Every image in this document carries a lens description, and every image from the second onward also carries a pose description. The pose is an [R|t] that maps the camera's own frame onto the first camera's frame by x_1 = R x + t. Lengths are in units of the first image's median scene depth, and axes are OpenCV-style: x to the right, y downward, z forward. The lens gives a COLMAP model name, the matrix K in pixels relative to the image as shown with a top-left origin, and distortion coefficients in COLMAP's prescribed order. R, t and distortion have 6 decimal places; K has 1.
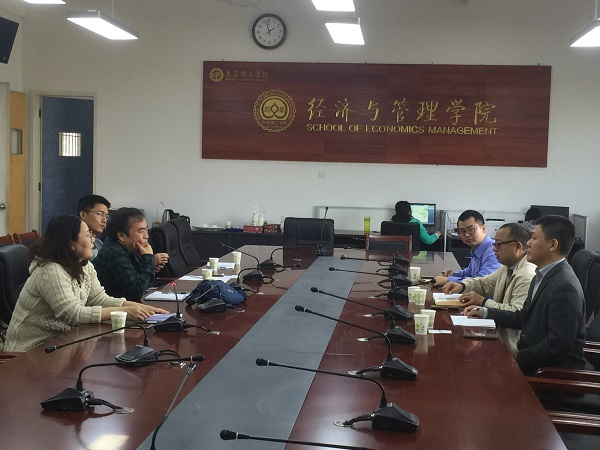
lens RADIAL K [[922.8, 0, 299.5], [0, 922.8, 225.8], [0, 0, 1]] dist [0.048347, 0.000000]
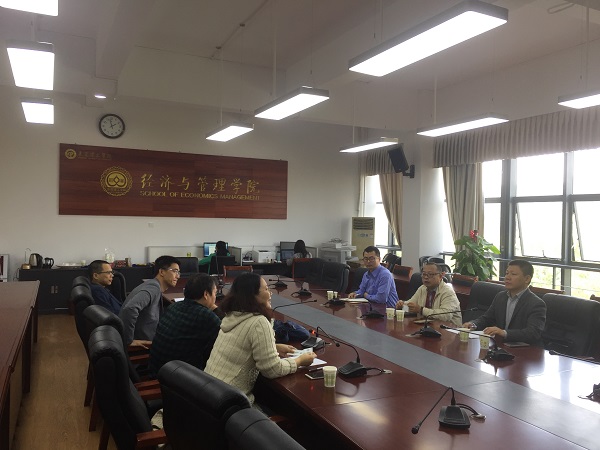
lens RADIAL K [[515.5, 0, 301.6], [0, 515.5, 223.3], [0, 0, 1]] dist [0.021686, 0.007689]
pose [[0.835900, -0.013207, 0.548723, -0.229761], [0.038984, 0.998614, -0.035351, -0.020101], [-0.547496, 0.050941, 0.835257, 0.177261]]
